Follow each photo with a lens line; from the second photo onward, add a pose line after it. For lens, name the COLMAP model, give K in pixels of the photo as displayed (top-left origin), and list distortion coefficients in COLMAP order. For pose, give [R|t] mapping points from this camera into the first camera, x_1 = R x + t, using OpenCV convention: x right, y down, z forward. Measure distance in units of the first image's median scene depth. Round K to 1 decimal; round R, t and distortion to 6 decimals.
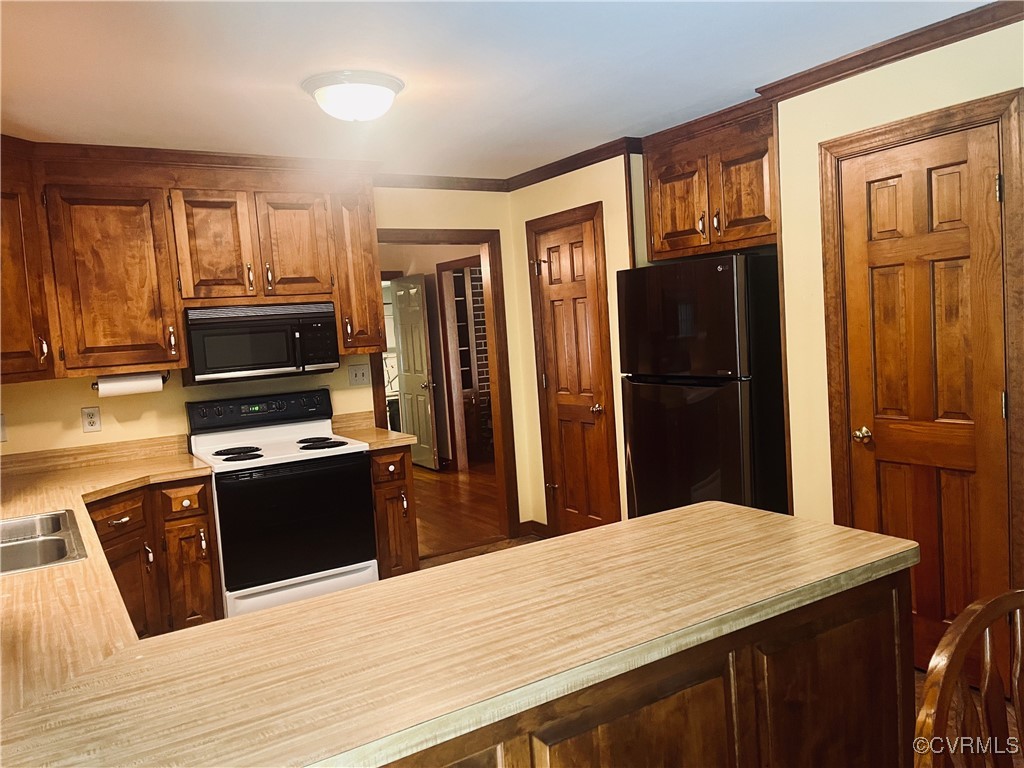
lens RADIAL K [[771.8, 0, 511.7], [0, 771.8, 380.1], [0, 0, 1]] dist [0.067084, -0.093772]
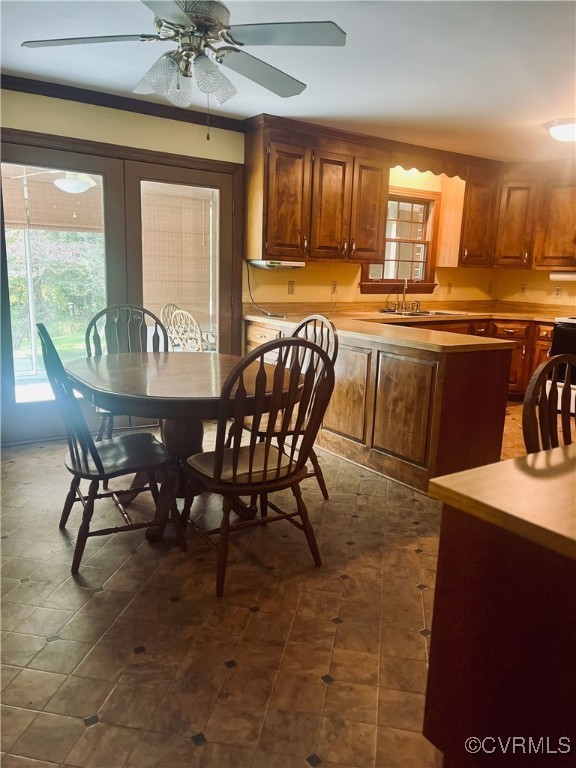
lens RADIAL K [[578.8, 0, 286.3], [0, 578.8, 387.0], [0, 0, 1]] dist [0.067084, -0.093772]
pose [[0.034574, 0.264477, -0.963772, 1.079252], [-0.109070, 0.959587, 0.259416, -0.035888], [0.993433, 0.096150, 0.062024, 0.207373]]
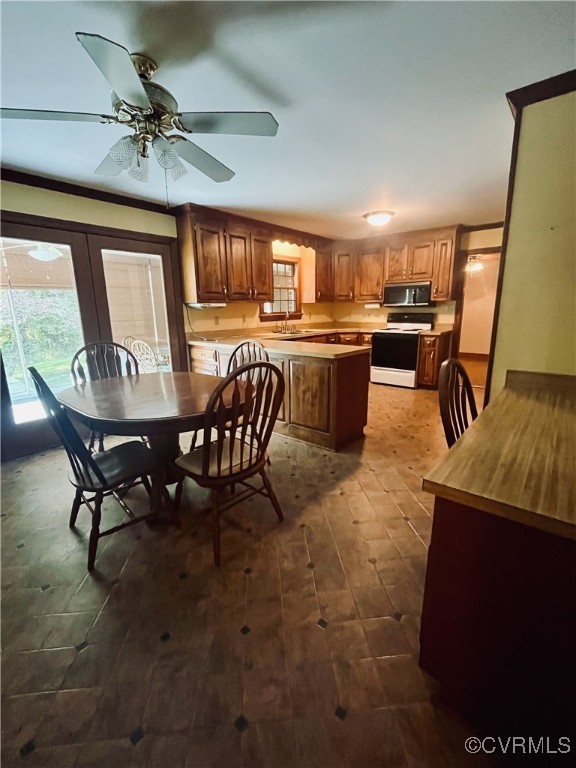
lens RADIAL K [[333.7, 0, 287.6], [0, 333.7, 382.6], [0, 0, 1]] dist [-0.004024, -0.001105]
pose [[0.304746, 0.270288, -0.913277, 0.913215], [-0.077224, 0.962742, 0.259159, -0.021366], [0.949298, -0.008451, 0.314265, 0.143629]]
